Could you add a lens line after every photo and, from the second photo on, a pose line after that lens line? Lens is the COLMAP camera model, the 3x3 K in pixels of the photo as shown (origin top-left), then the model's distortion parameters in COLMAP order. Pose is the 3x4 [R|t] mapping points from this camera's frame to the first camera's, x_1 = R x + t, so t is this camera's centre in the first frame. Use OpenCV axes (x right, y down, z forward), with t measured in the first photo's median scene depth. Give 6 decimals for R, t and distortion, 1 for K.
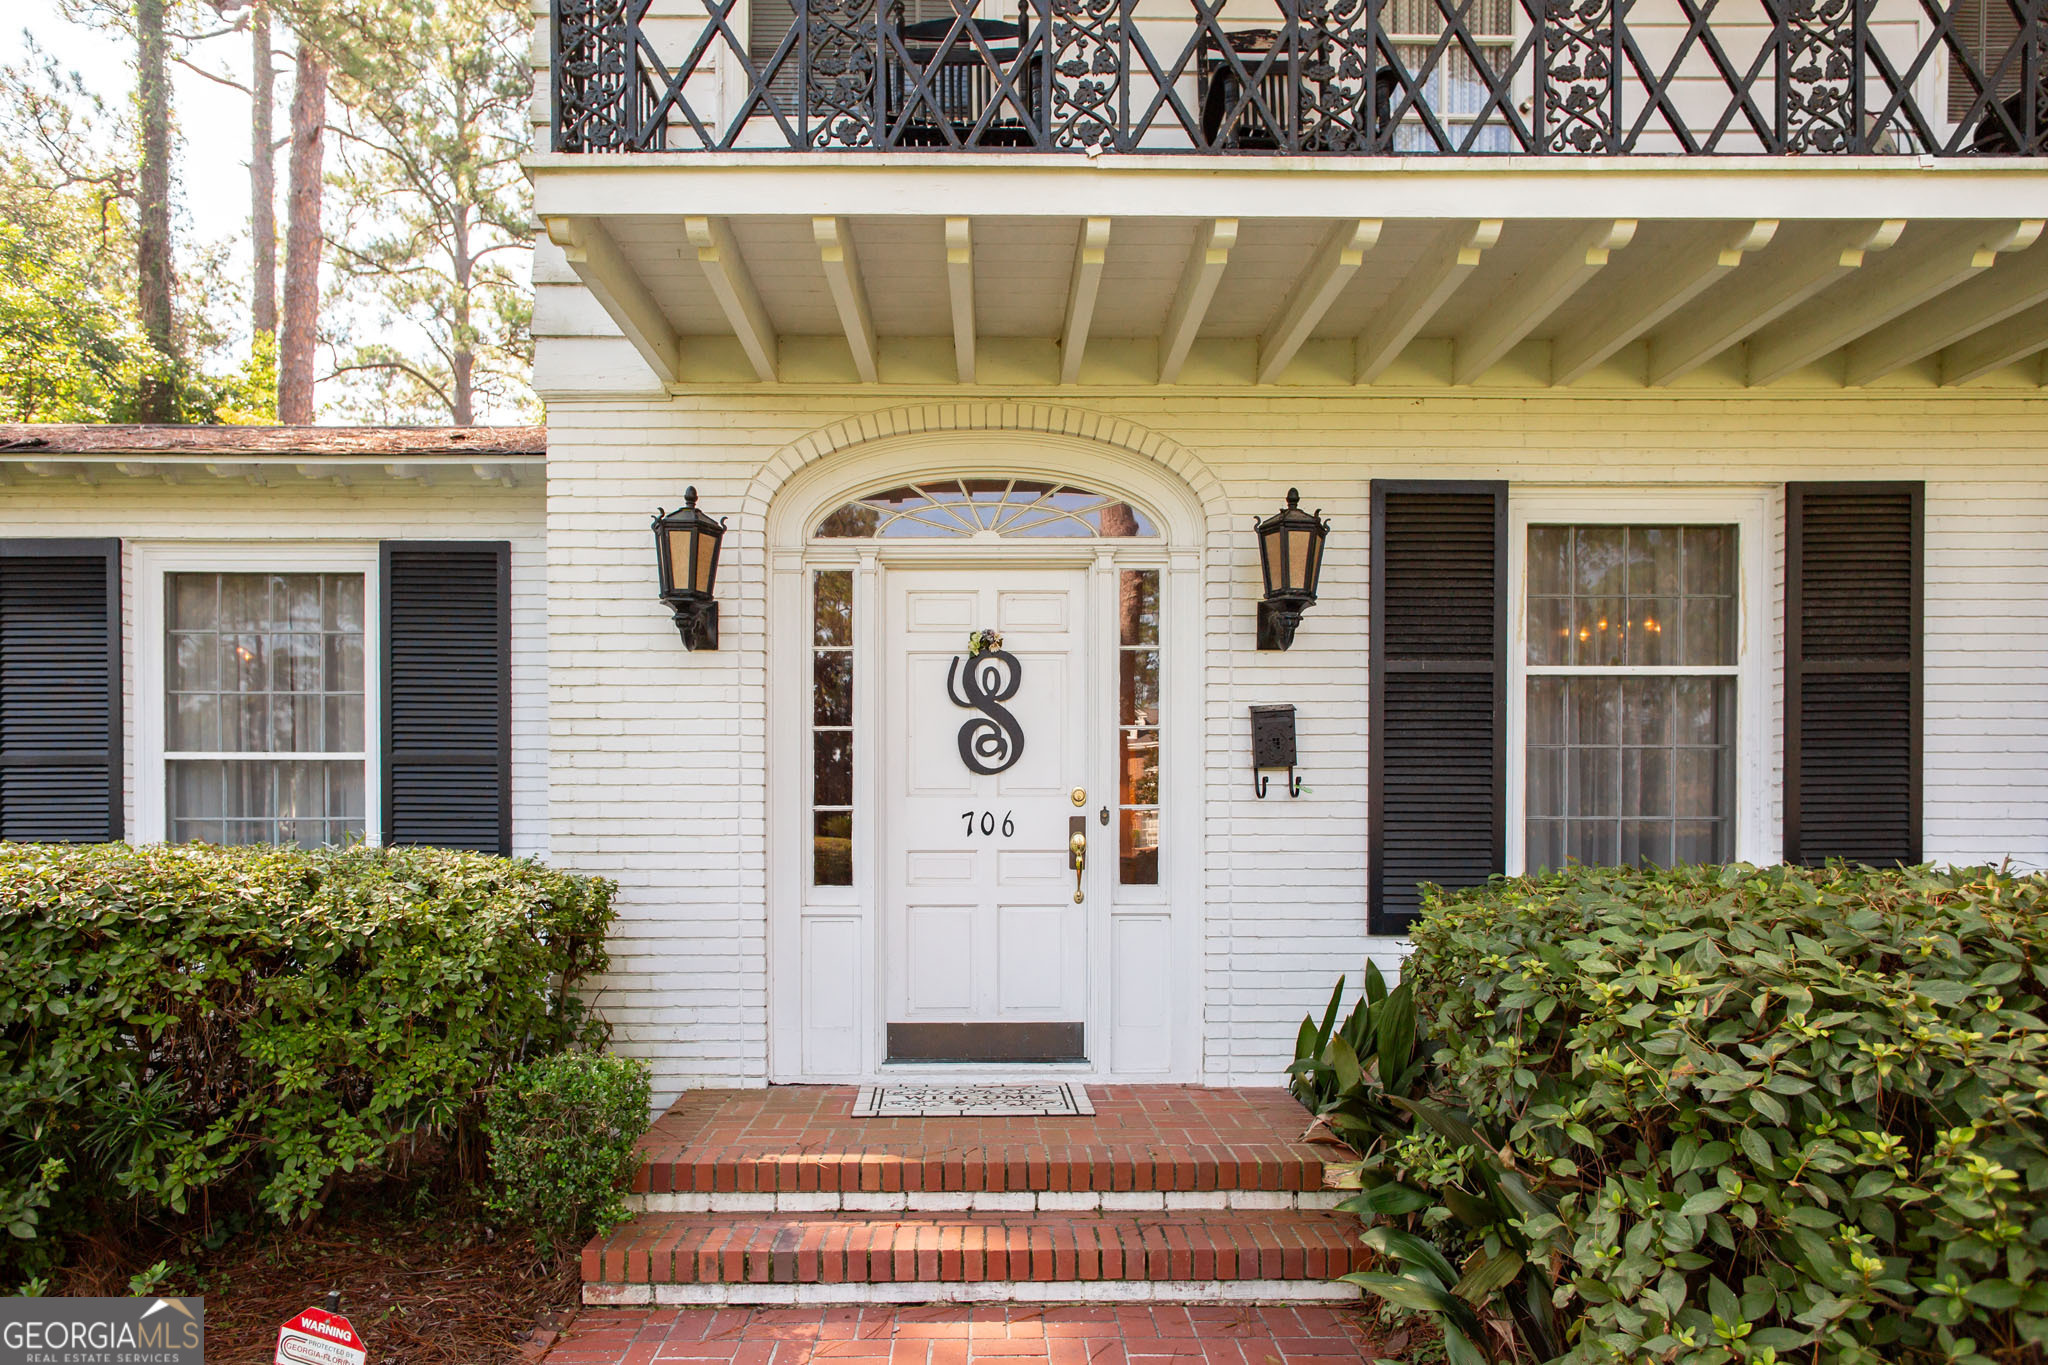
lens RADIAL K [[1169.9, 0, 1019.7], [0, 1169.9, 803.8], [0, 0, 1]] dist [0.048501, 0.000173]
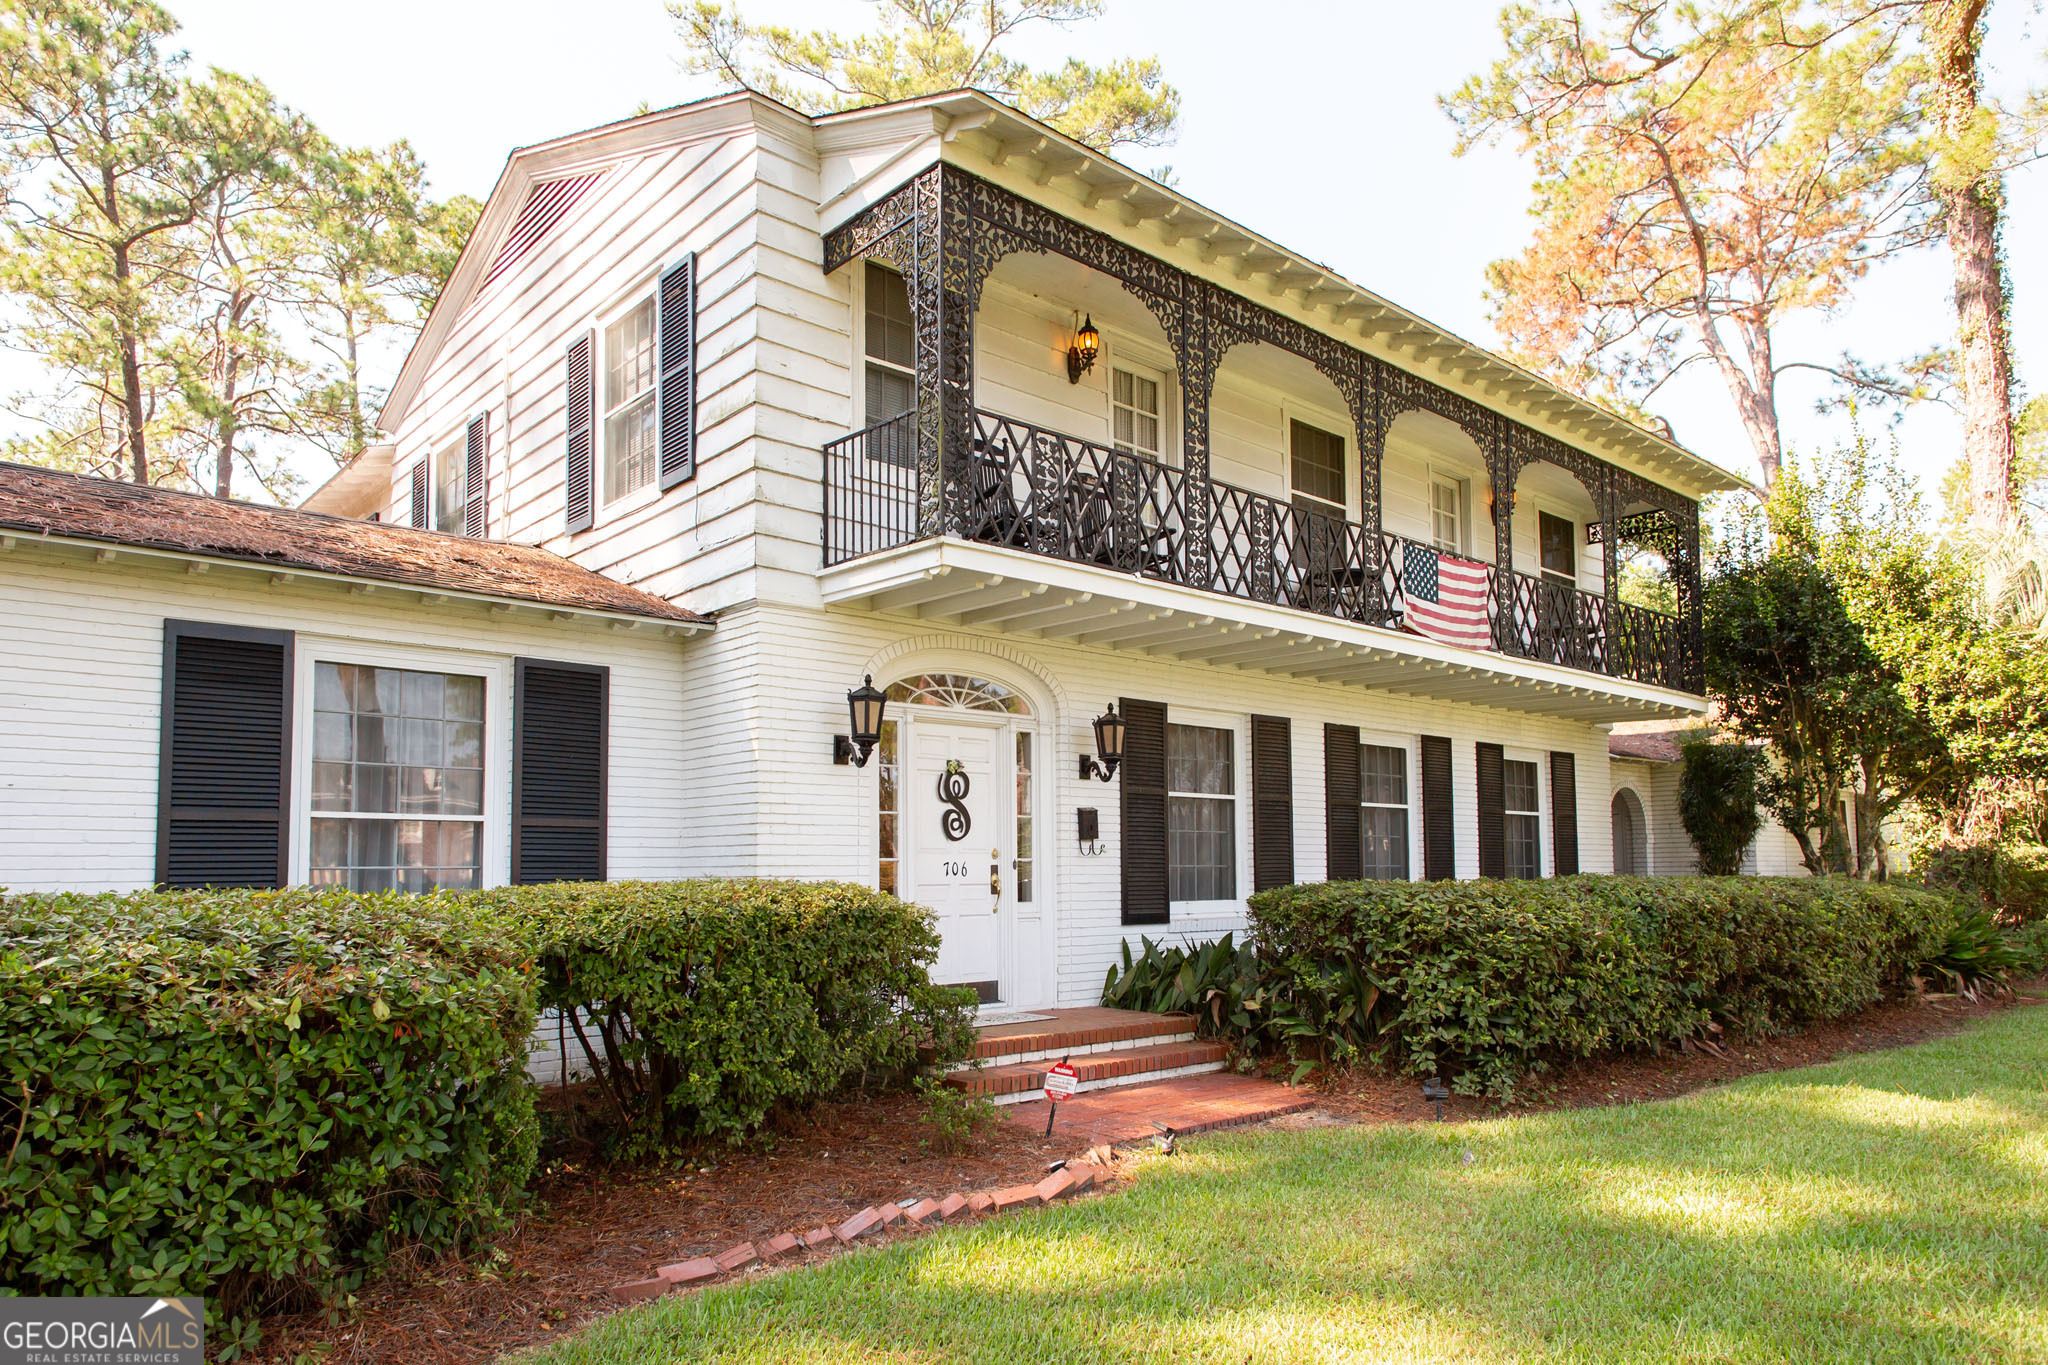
lens RADIAL K [[1186.9, 0, 1021.9], [0, 1186.9, 654.6], [0, 0, 1]] dist [0.030528, -0.000559]
pose [[0.752201, 0.116104, 0.648624, -1.153000], [-0.002545, 0.984859, -0.173339, 0.008761], [-0.658929, 0.128735, 0.741108, -0.434742]]
